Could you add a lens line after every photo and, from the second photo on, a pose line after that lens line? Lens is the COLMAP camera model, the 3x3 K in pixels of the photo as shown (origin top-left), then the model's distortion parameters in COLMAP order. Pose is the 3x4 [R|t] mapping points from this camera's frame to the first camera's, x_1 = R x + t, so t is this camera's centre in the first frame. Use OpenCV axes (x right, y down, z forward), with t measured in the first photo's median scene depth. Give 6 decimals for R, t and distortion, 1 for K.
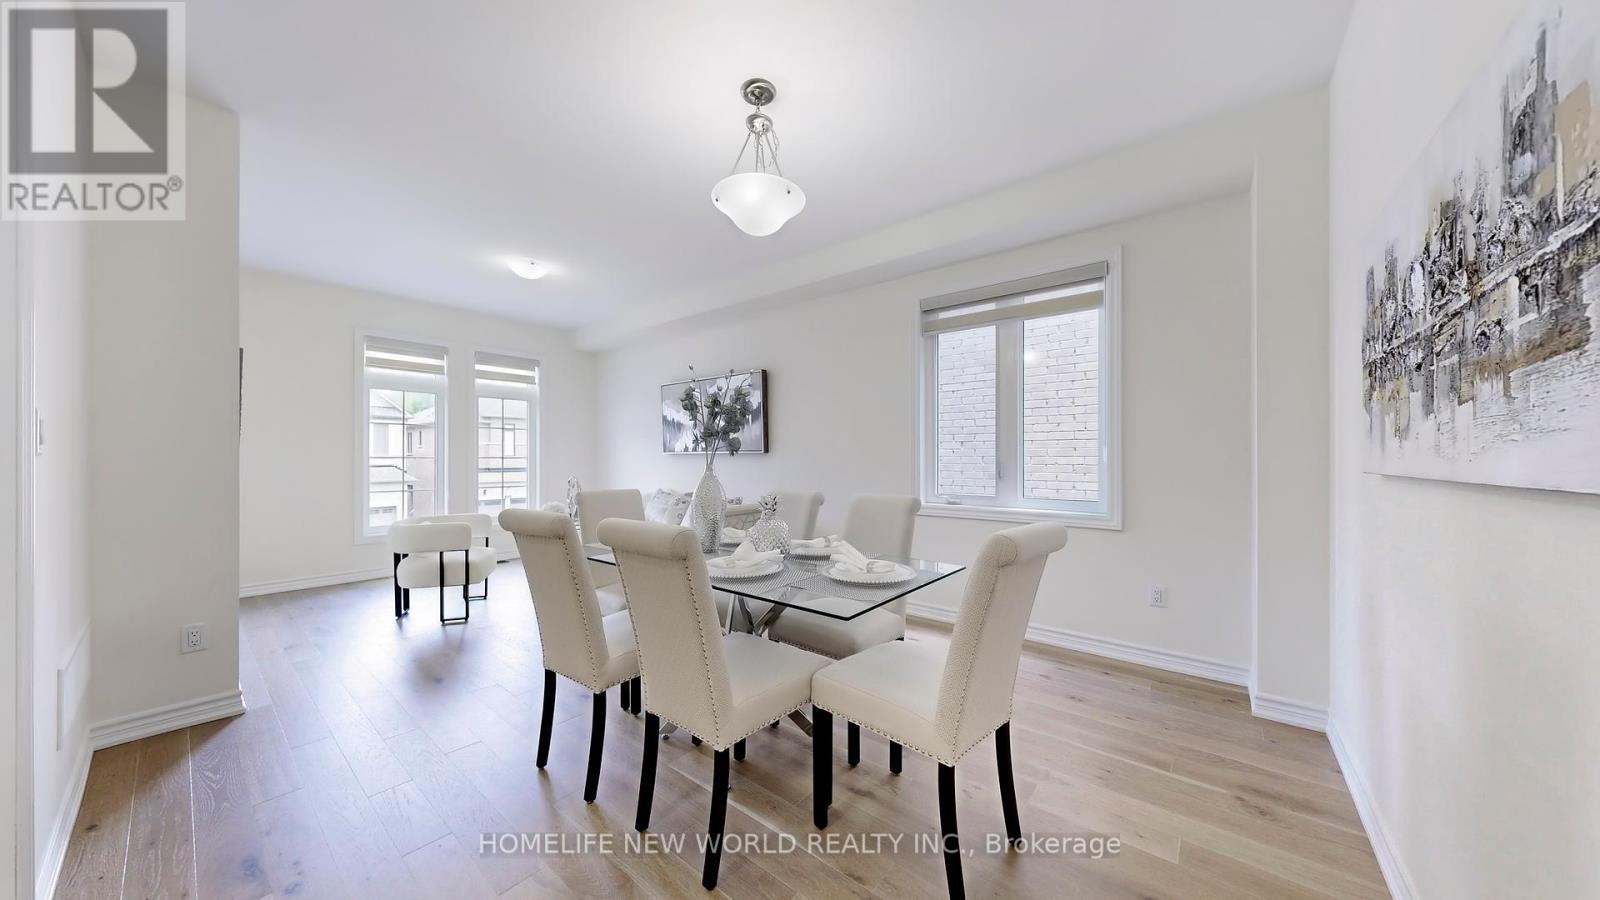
lens RADIAL K [[509.9, 0, 791.9], [0, 509.9, 452.5], [0, 0, 1]] dist [-0.000288, -0.000056]
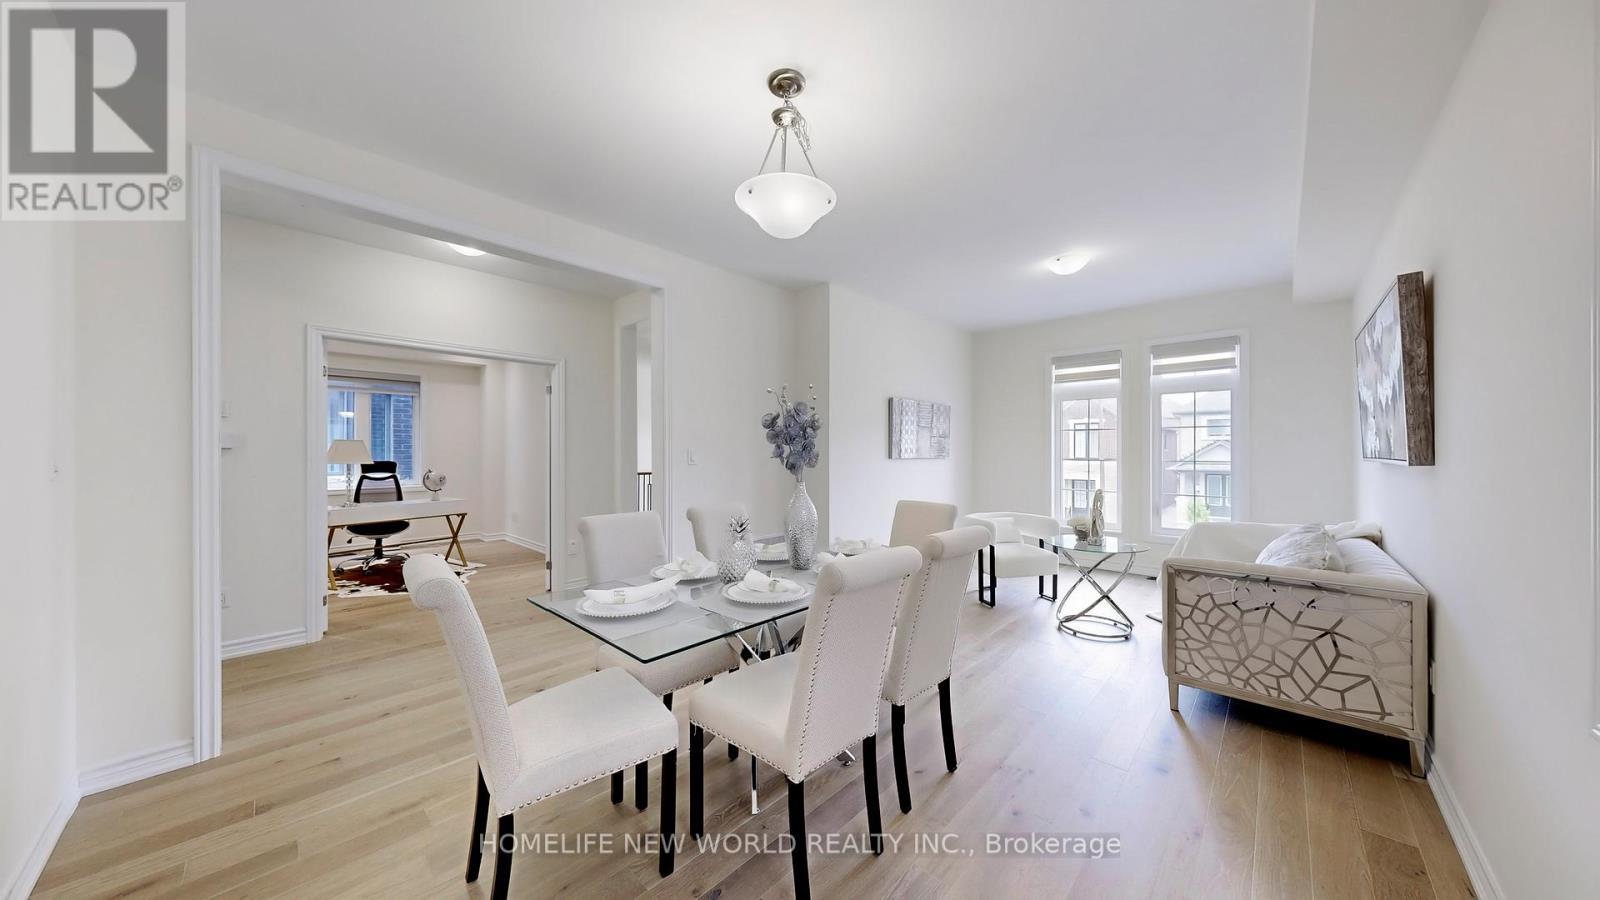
lens RADIAL K [[509.9, 0, 791.9], [0, 509.9, 452.5], [0, 0, 1]] dist [-0.000288, -0.000056]
pose [[-0.078325, 0.002571, -0.996925, 0.371498], [0.013764, 0.999904, 0.001497, -0.017725], [0.996833, -0.013605, -0.078353, 0.447536]]
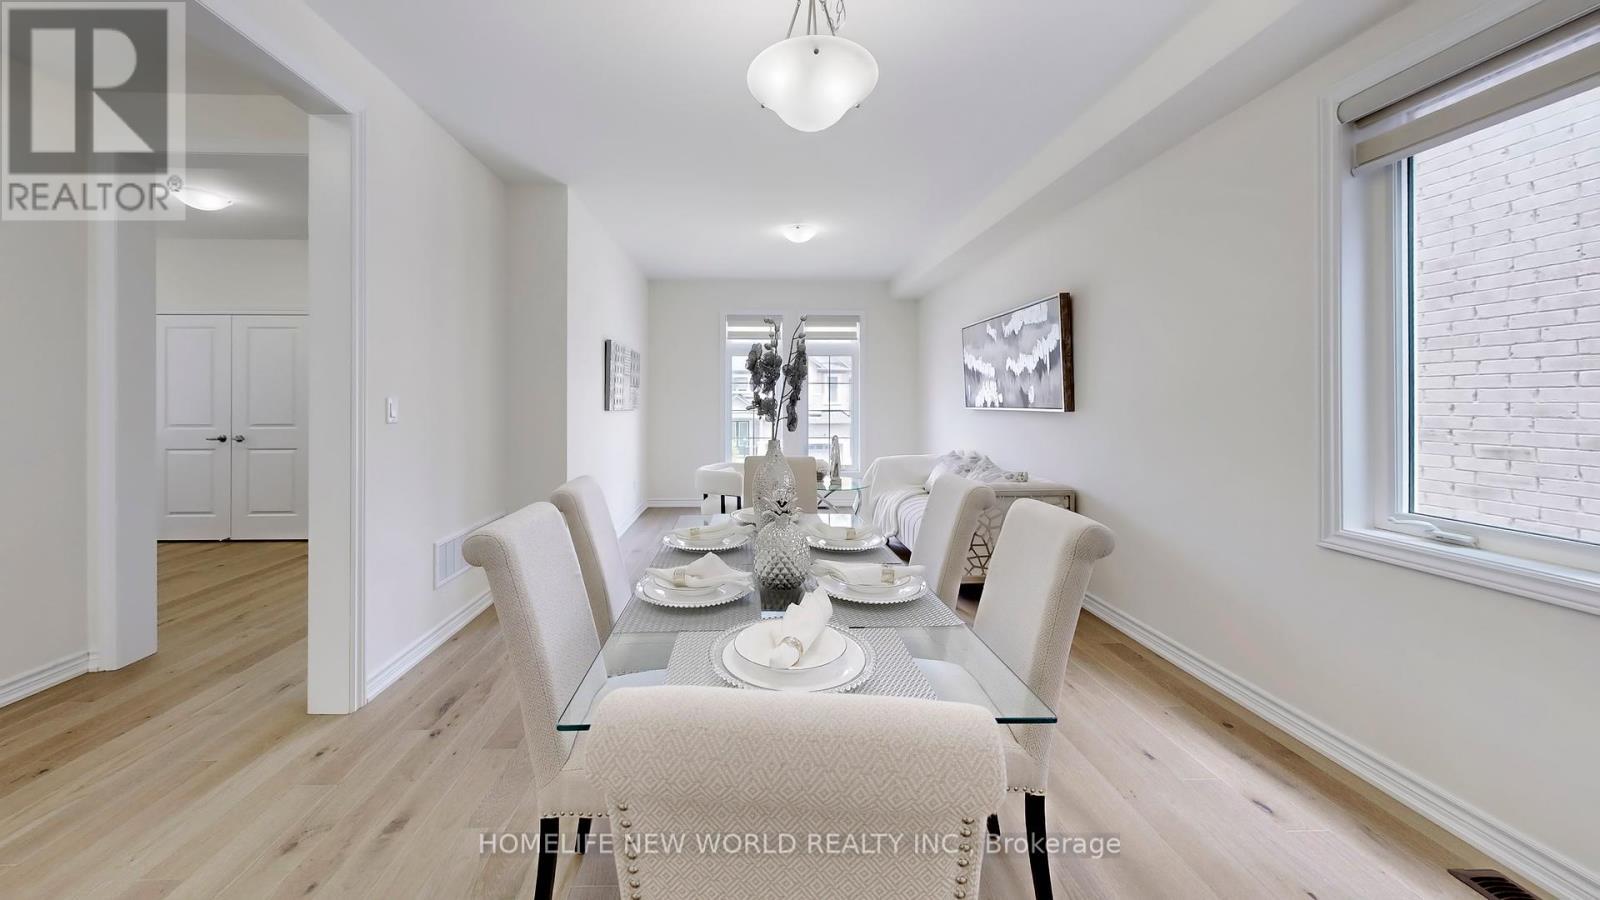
lens RADIAL K [[519.1, 0, 762.8], [0, 519.1, 408.4], [0, 0, 1]] dist [-0.000117, -0.000004]
pose [[0.656575, 0.008402, -0.754214, 0.188255], [0.010559, 0.999738, 0.020329, -0.021138], [0.754187, -0.021312, 0.656314, 0.193553]]
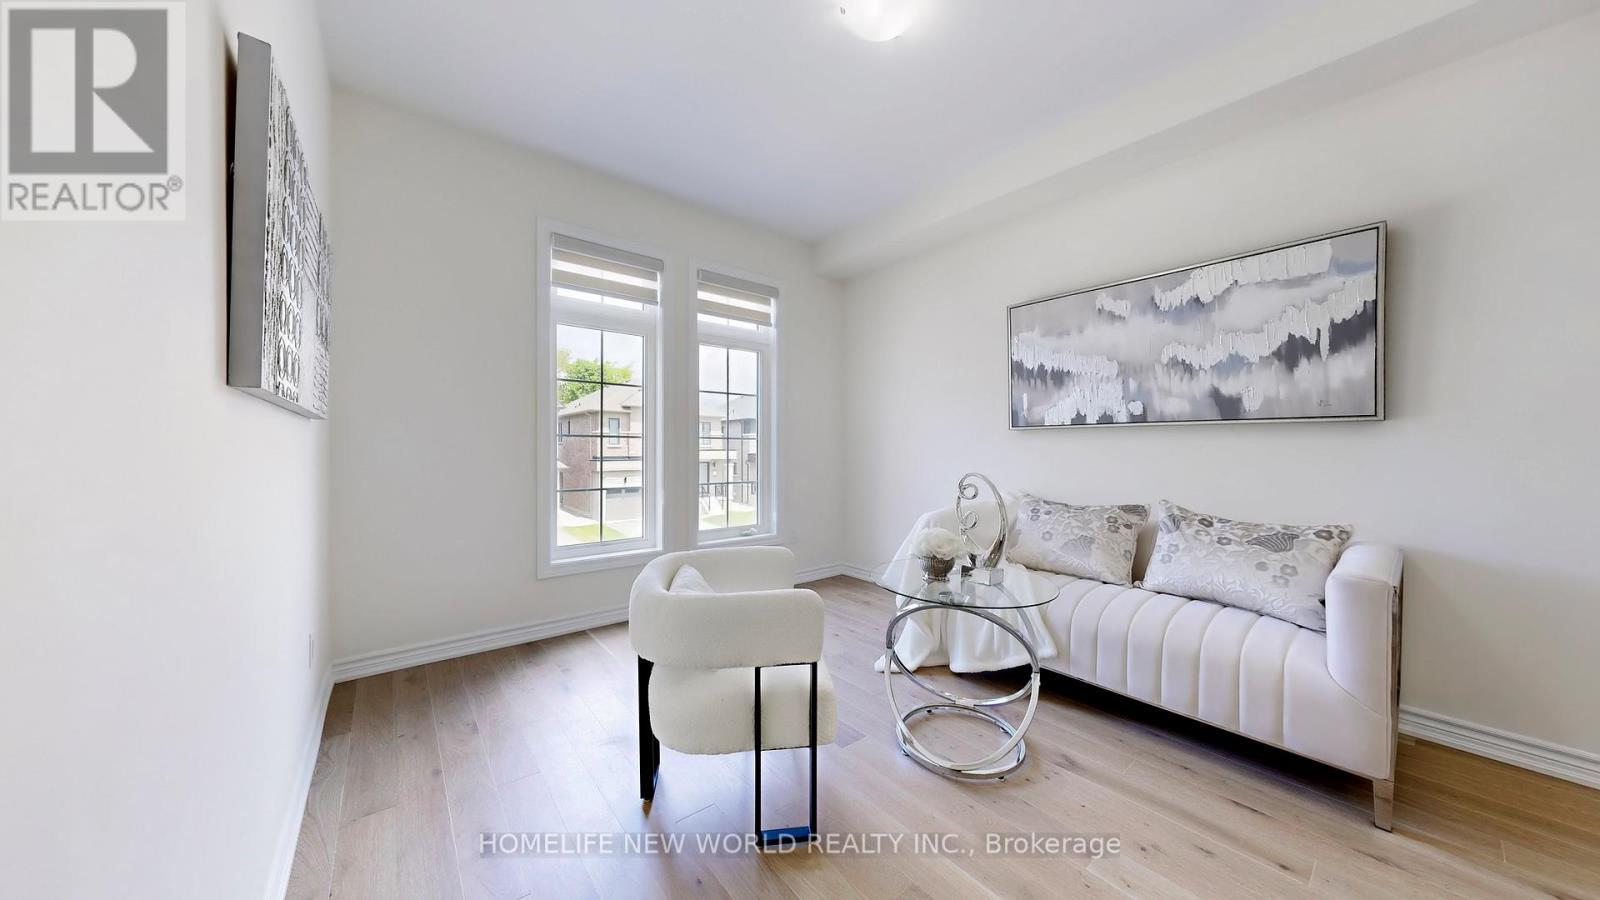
lens RADIAL K [[509.9, 0, 791.9], [0, 509.9, 452.5], [0, 0, 1]] dist [-0.000288, -0.000056]
pose [[0.978600, 0.002092, -0.205762, -0.397768], [0.002141, 0.999791, 0.020346, 0.016022], [0.205762, -0.020351, 0.978390, 0.427746]]
